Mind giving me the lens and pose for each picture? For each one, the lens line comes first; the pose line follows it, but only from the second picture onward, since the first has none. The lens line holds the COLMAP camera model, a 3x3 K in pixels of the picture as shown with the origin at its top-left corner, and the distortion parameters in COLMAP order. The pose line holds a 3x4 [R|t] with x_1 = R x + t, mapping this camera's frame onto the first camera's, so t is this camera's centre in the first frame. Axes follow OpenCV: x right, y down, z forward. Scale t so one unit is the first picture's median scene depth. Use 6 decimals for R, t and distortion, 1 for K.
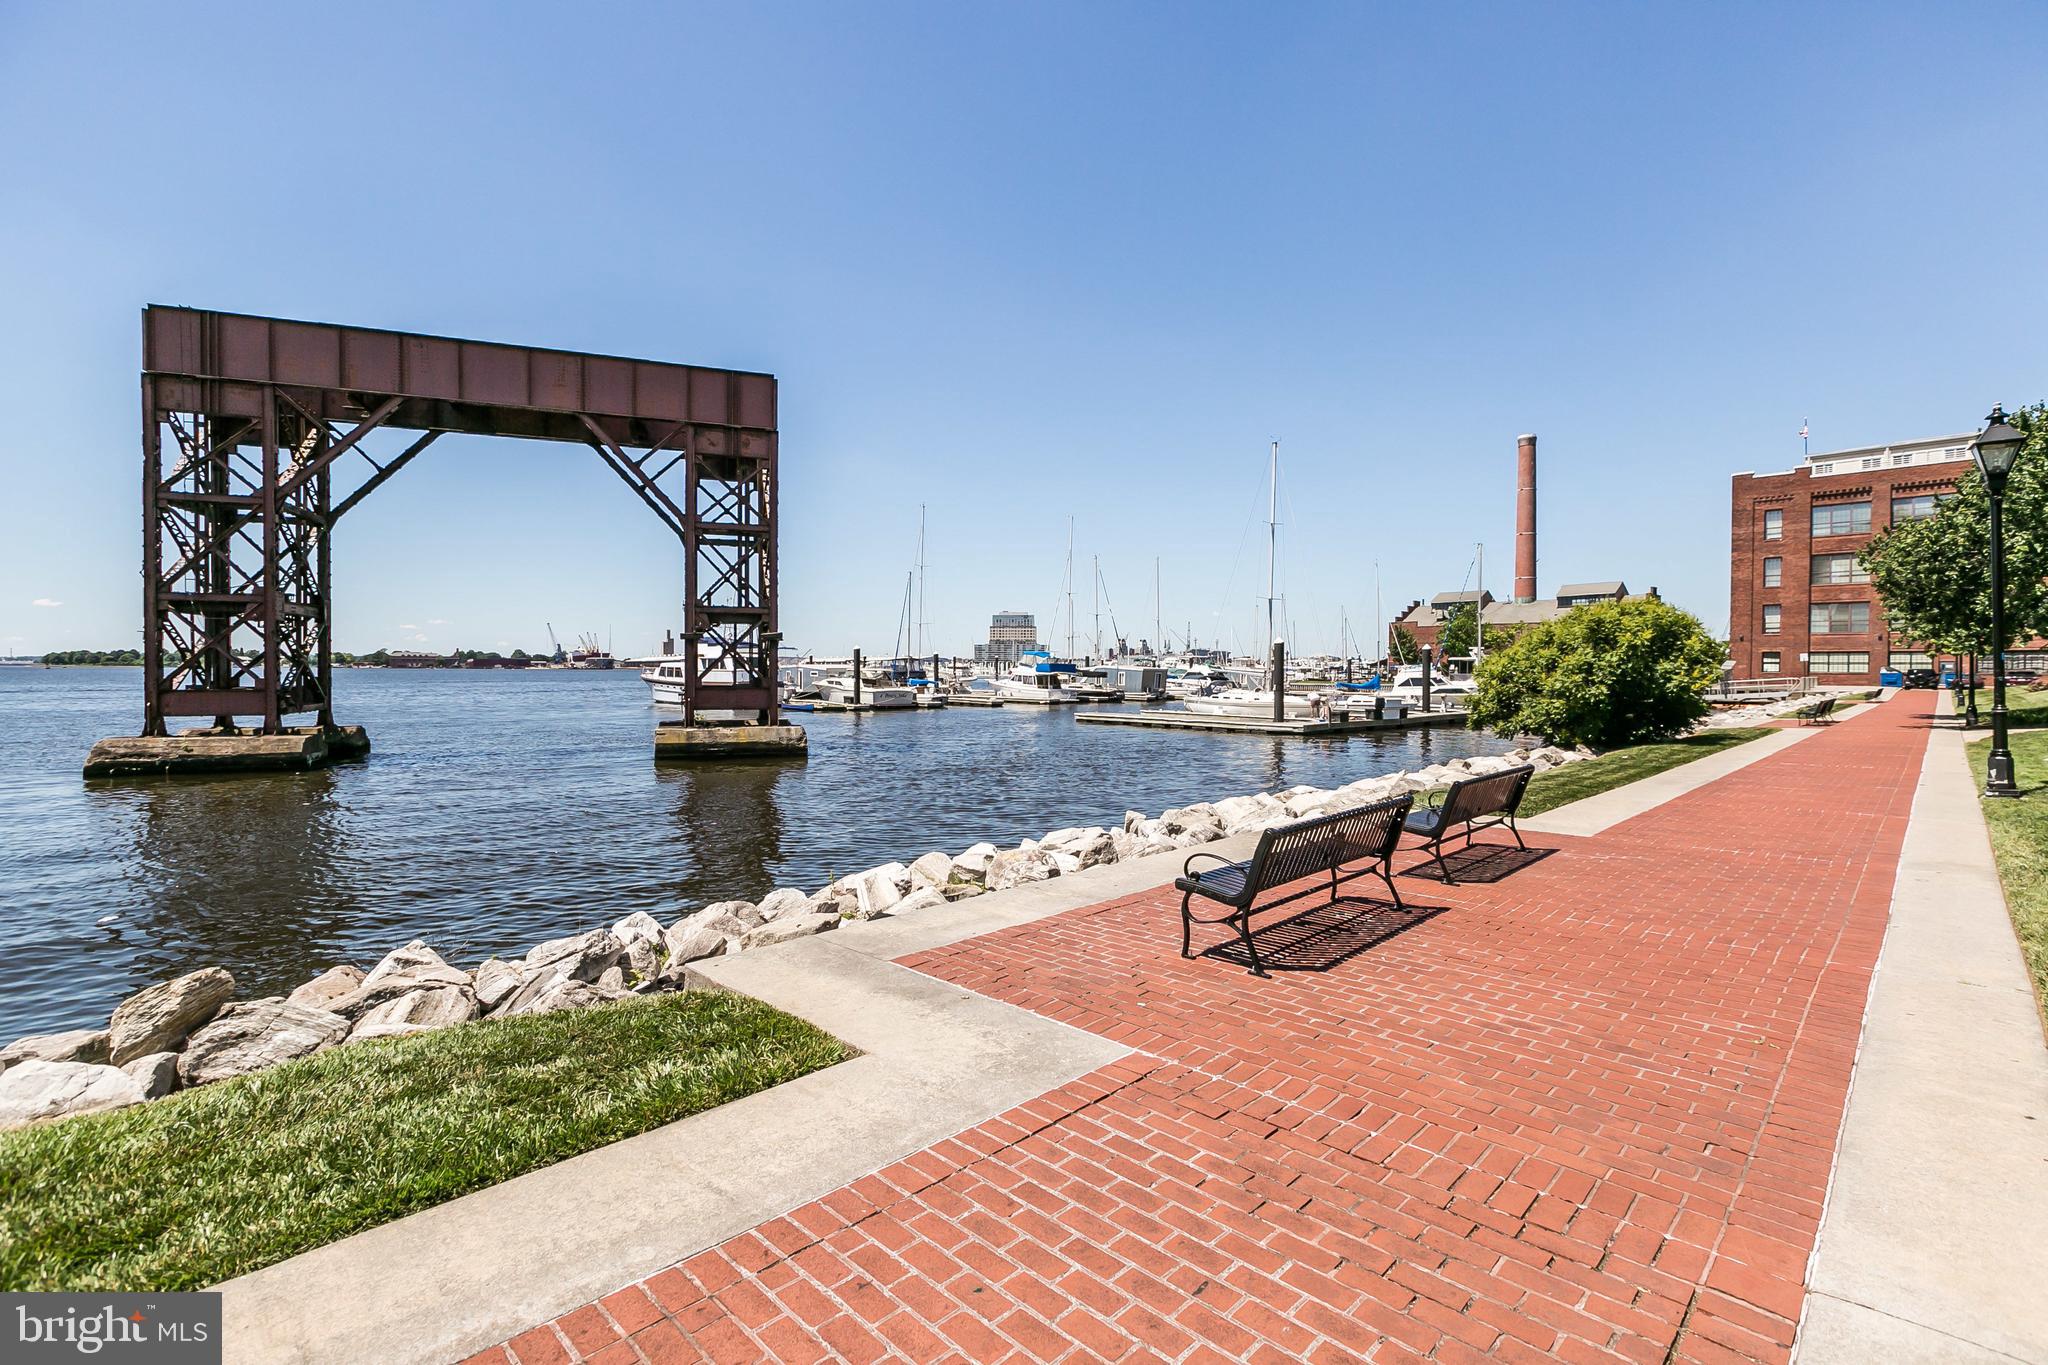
lens RADIAL K [[947.5, 0, 1024.0], [0, 947.5, 682.5], [0, 0, 1]] dist [0.000274, -0.000030]
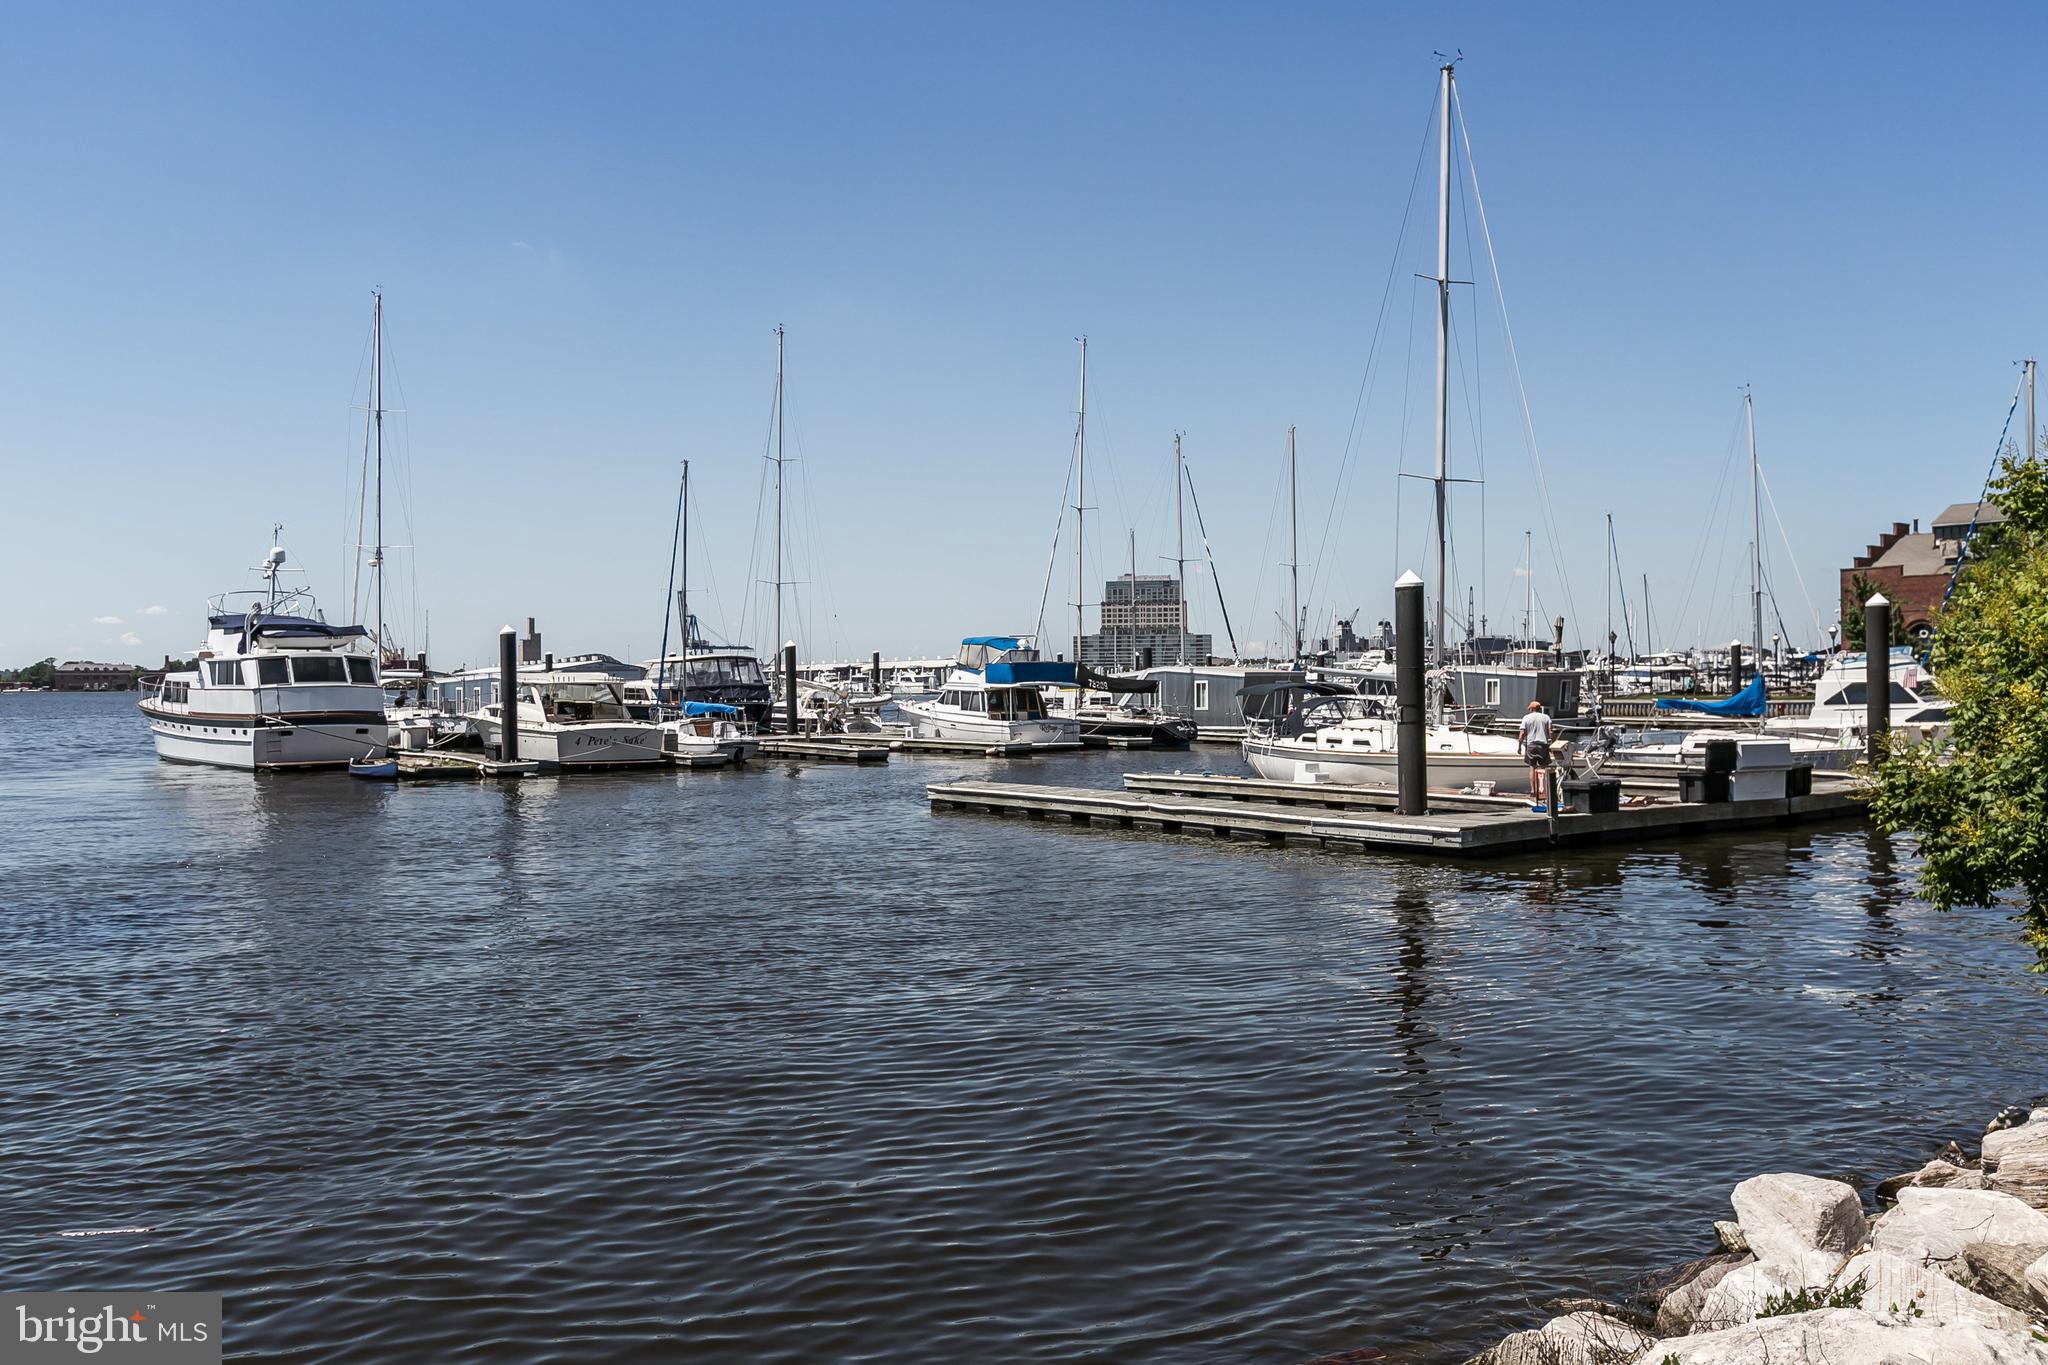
lens RADIAL K [[1715.9, 0, 1024.0], [0, 1715.9, 682.5], [0, 0, 1]] dist [0.046503, -0.104443]
pose [[0.996014, -0.013442, -0.088183, 0.090815], [0.012278, 0.999830, -0.013729, 0.000283], [0.088352, 0.012591, 0.996010, 0.178558]]
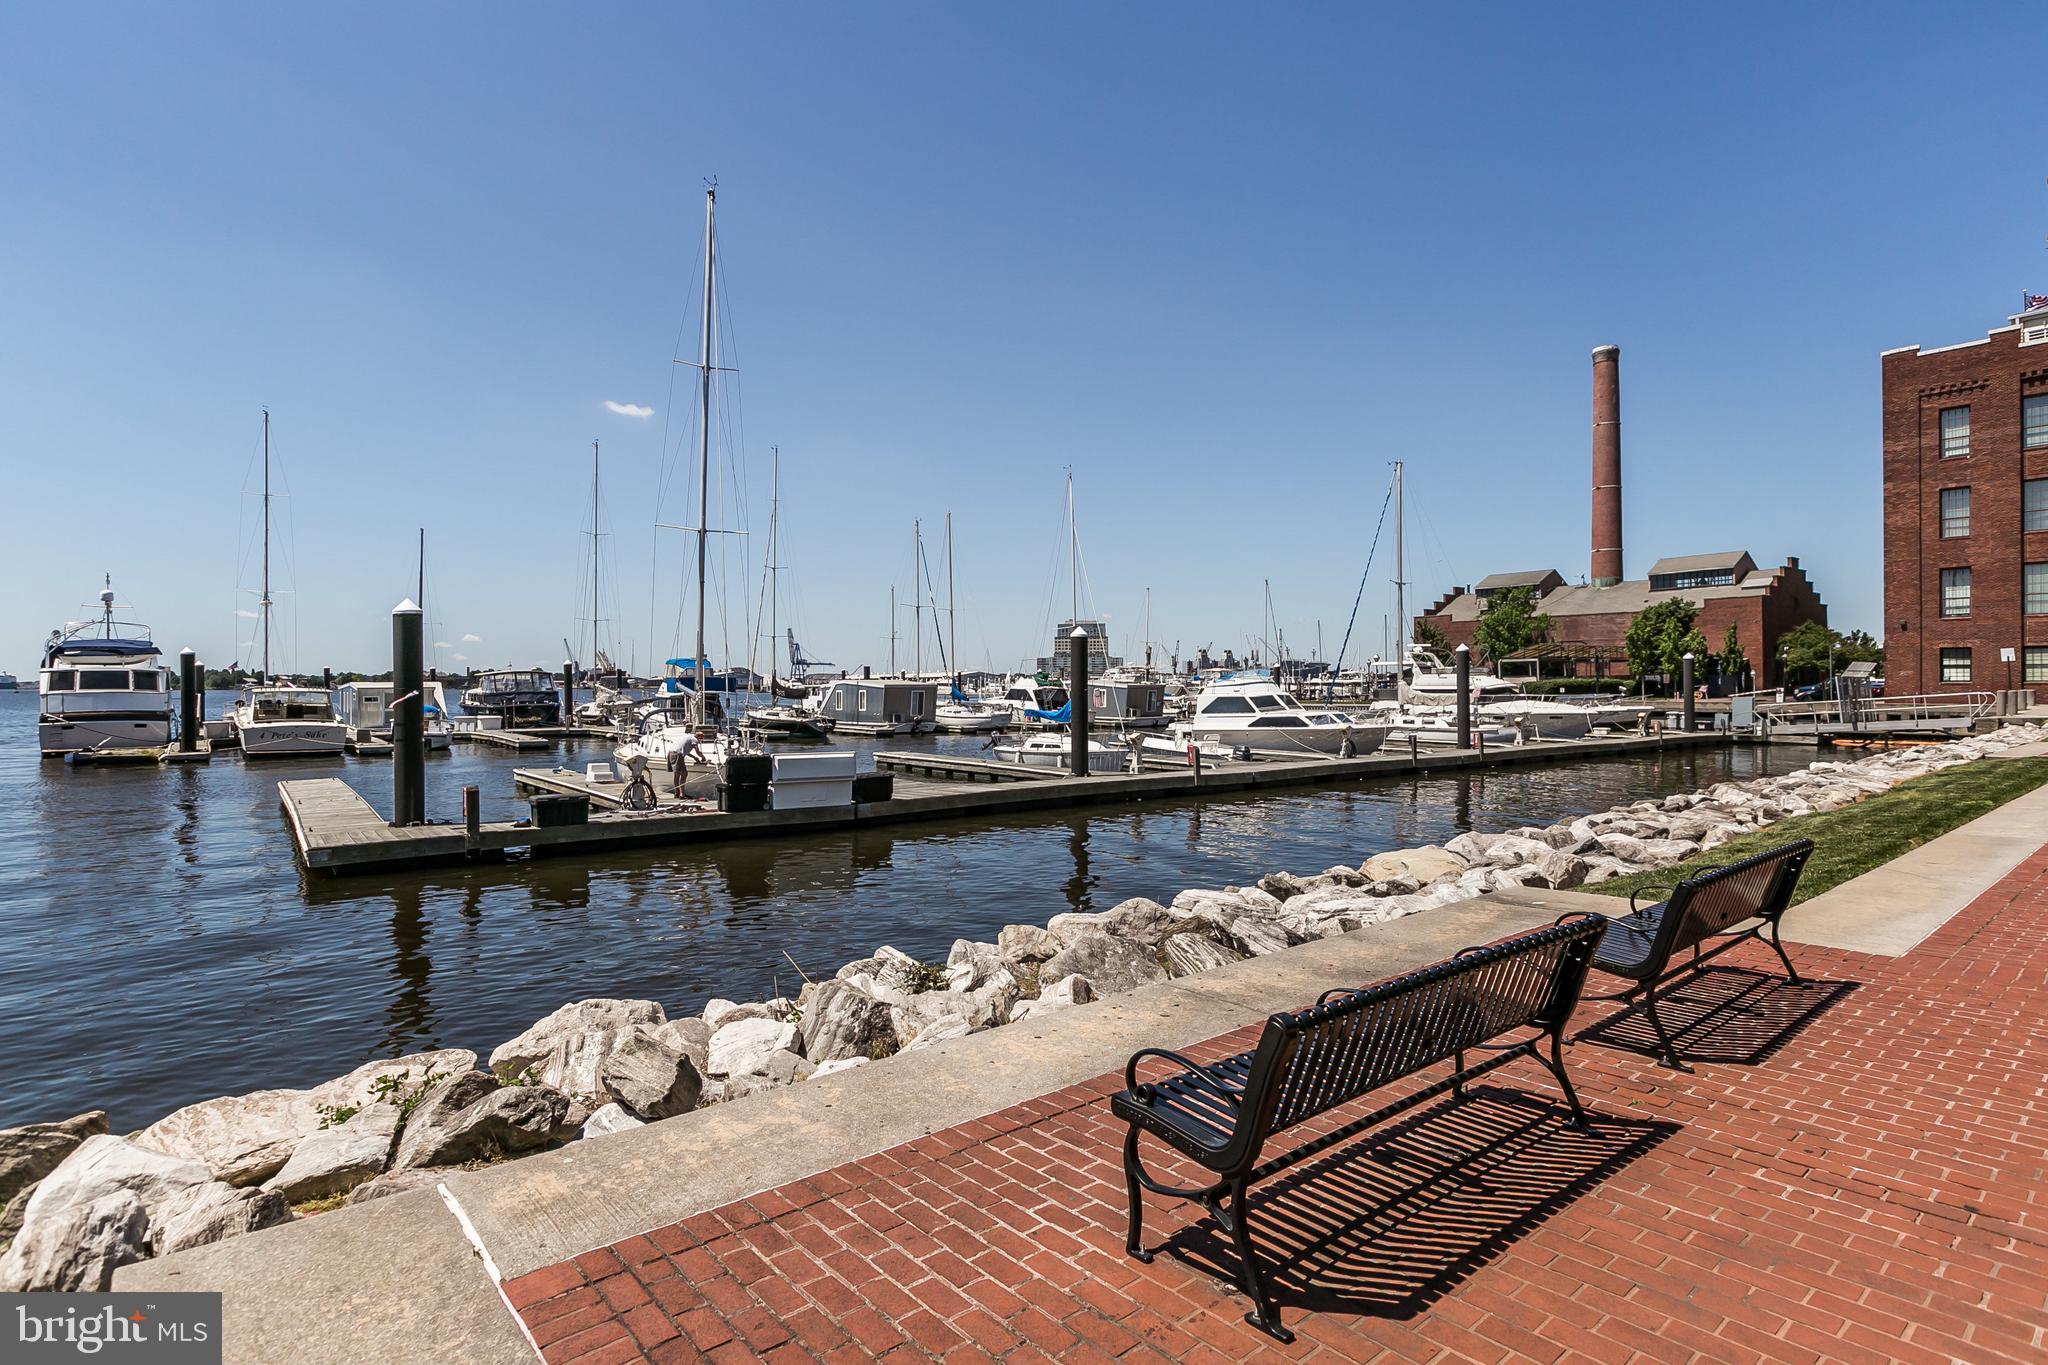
lens RADIAL K [[1066.6, 0, 1024.0], [0, 1066.6, 682.5], [0, 0, 1]] dist [-0.001663, 0.000619]
pose [[0.996510, -0.007945, -0.083097, 0.270339], [0.006499, 0.999823, -0.017654, -0.002715], [0.083222, 0.017052, 0.996385, 0.296526]]
